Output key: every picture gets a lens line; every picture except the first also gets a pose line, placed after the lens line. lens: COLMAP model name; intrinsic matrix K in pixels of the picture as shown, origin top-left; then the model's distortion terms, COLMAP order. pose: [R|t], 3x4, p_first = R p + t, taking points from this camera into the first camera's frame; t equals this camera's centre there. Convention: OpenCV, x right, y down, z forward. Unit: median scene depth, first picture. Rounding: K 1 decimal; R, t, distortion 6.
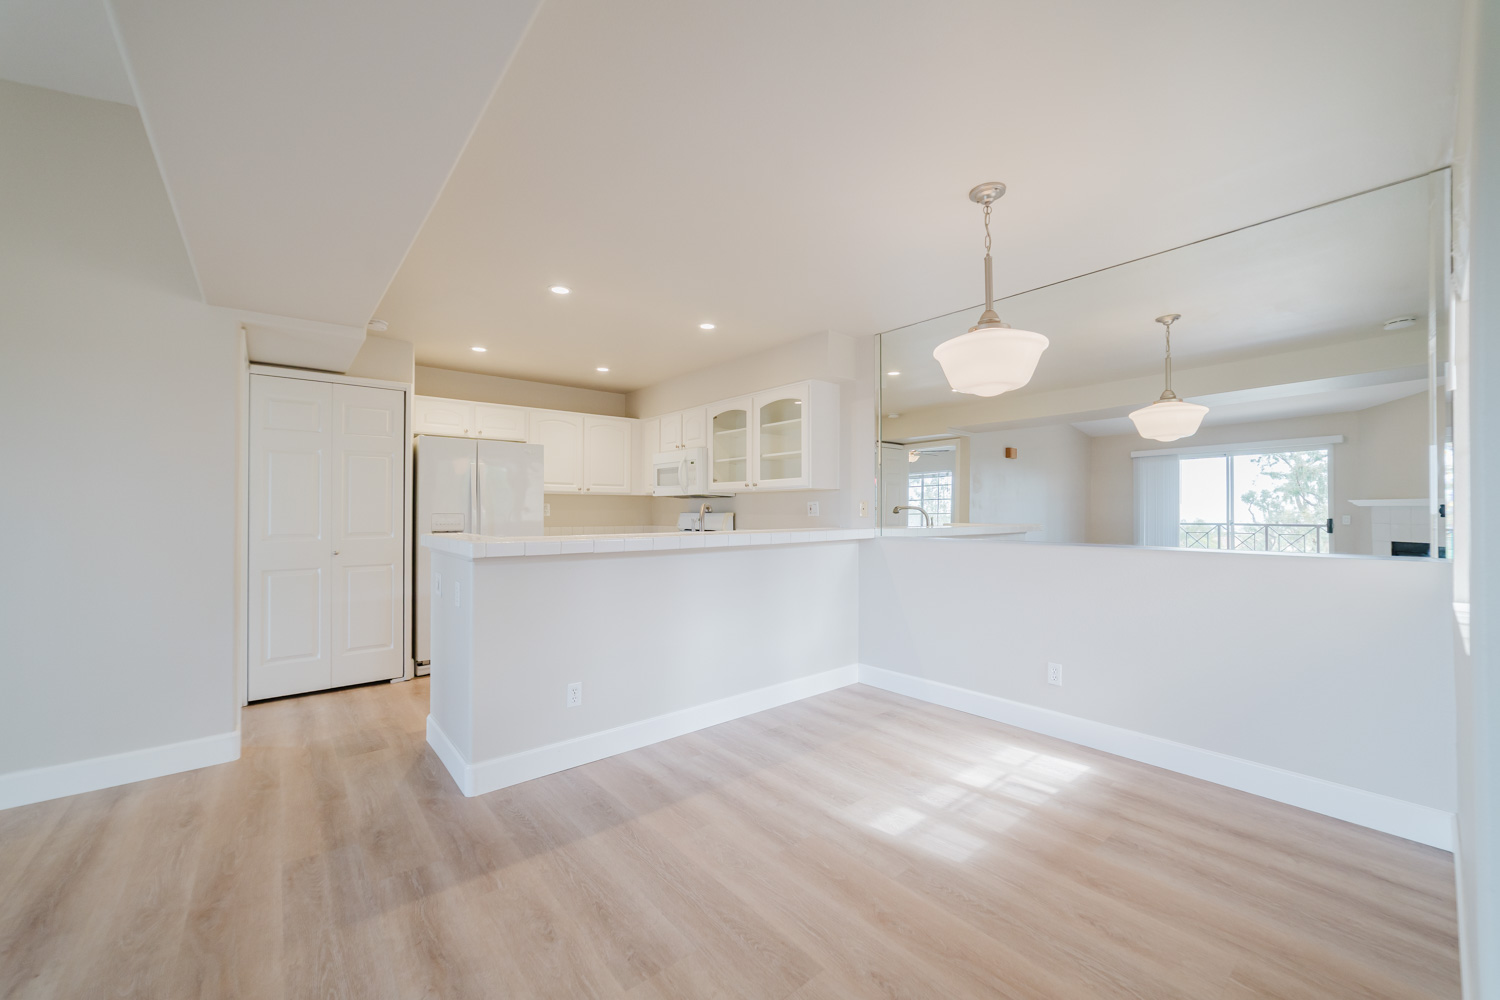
lens RADIAL K [[580.0, 0, 747.8], [0, 580.0, 508.0], [0, 0, 1]] dist [-0.018962, 0.008384]
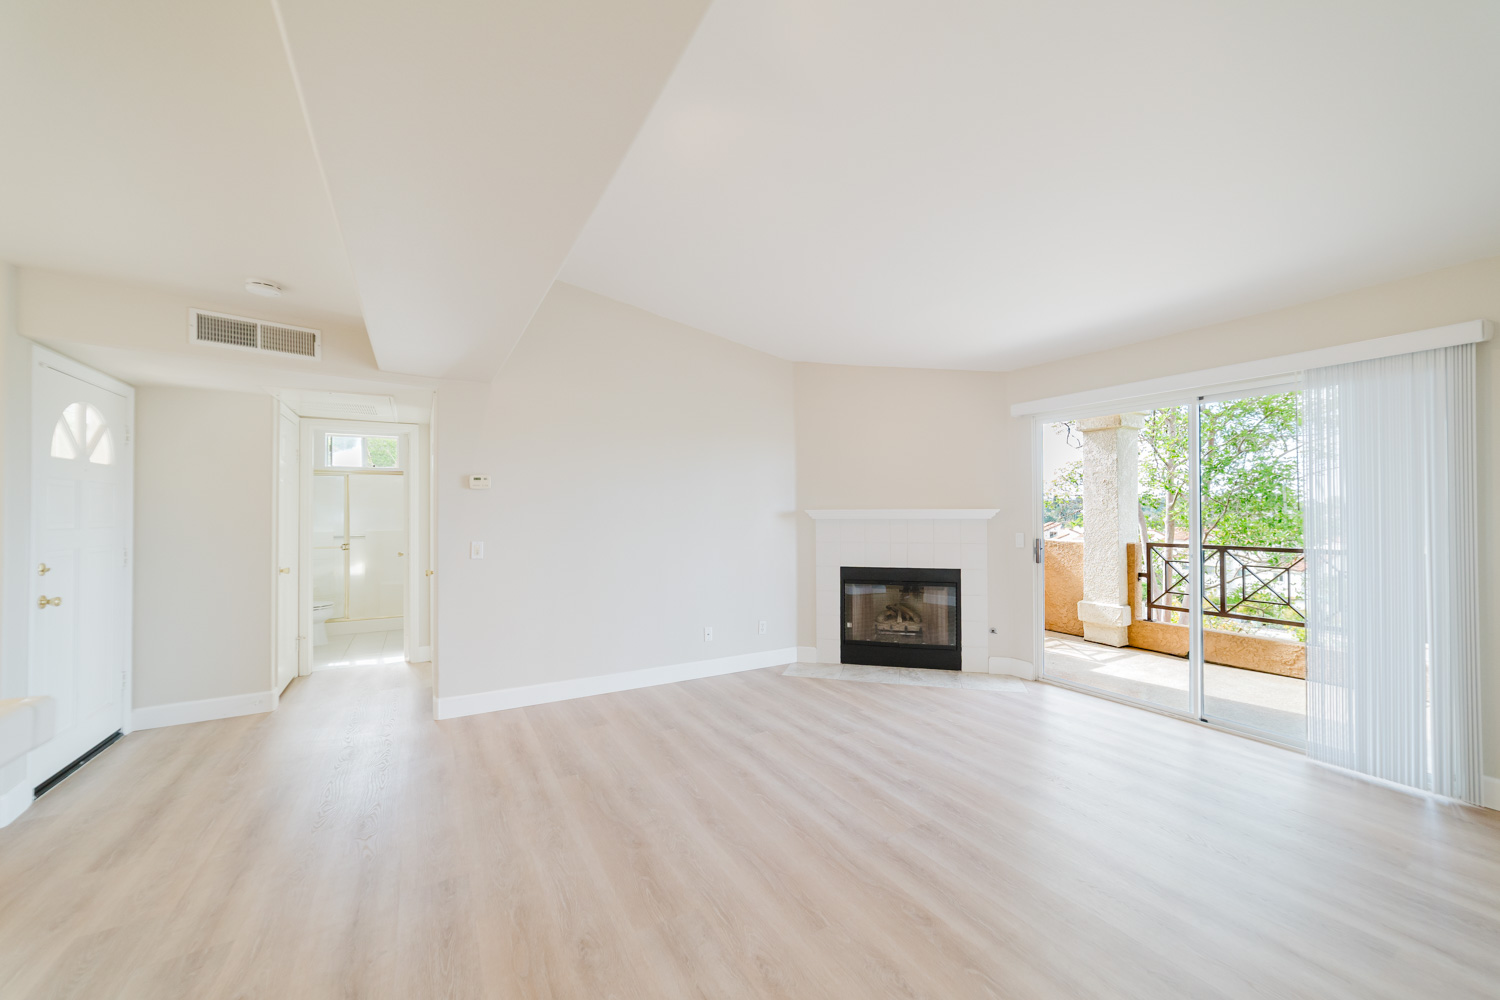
lens RADIAL K [[580.0, 0, 747.8], [0, 580.0, 508.0], [0, 0, 1]] dist [-0.018962, 0.008384]
pose [[-0.983495, 0.007285, 0.180788, -0.907313], [0.005429, 0.999927, -0.010761, -0.044221], [-0.180853, -0.009602, -0.983463, 1.199591]]
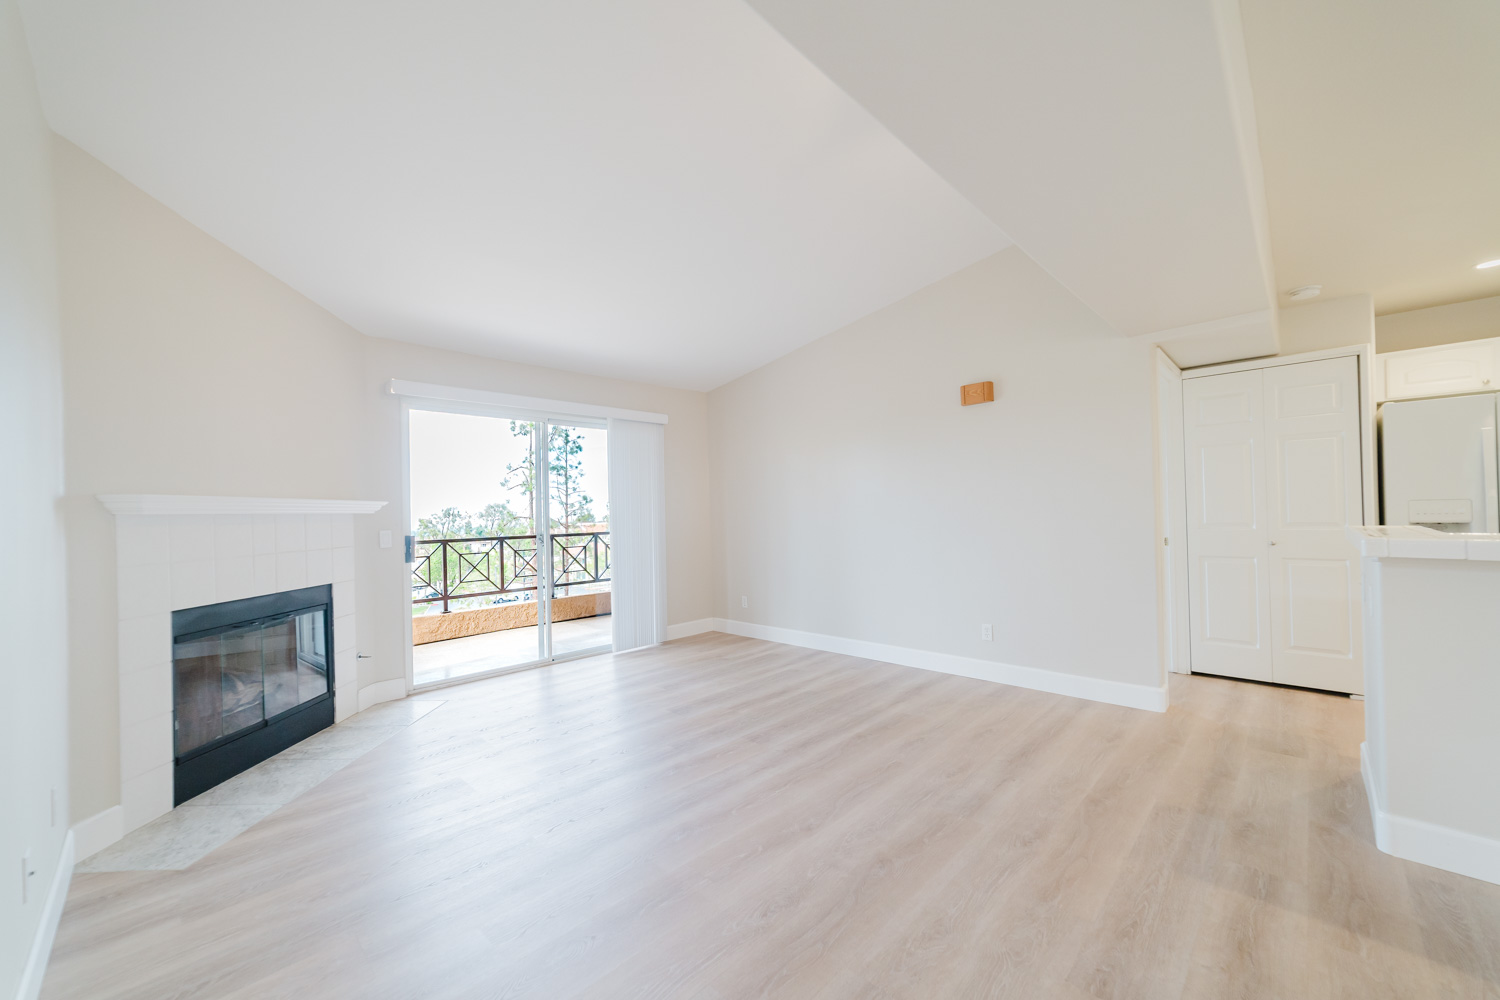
lens RADIAL K [[580.0, 0, 747.8], [0, 580.0, 508.0], [0, 0, 1]] dist [-0.018962, 0.008384]
pose [[0.103735, -0.007629, -0.994576, 0.231802], [0.029535, 0.999553, -0.004587, -0.004467], [0.994166, -0.028899, 0.103914, 0.040913]]
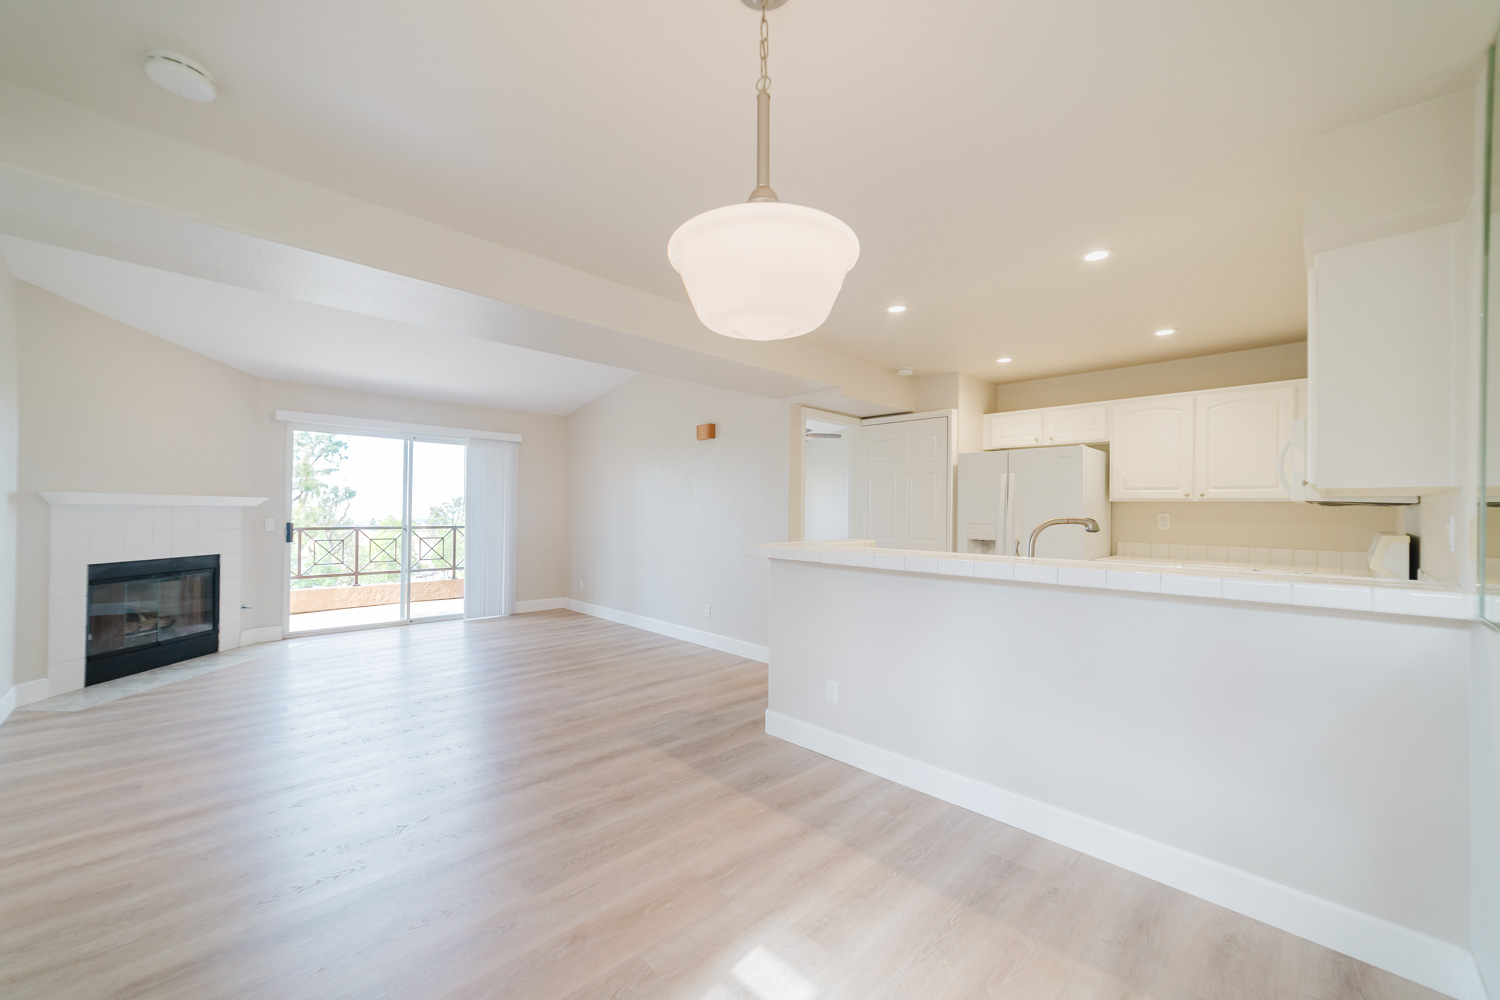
lens RADIAL K [[580.0, 0, 747.8], [0, 580.0, 508.0], [0, 0, 1]] dist [-0.018962, 0.008384]
pose [[0.080626, -0.002980, -0.996740, 0.874722], [-0.005812, 0.999977, -0.003459, -0.022047], [0.996727, 0.006072, 0.080607, 0.842923]]
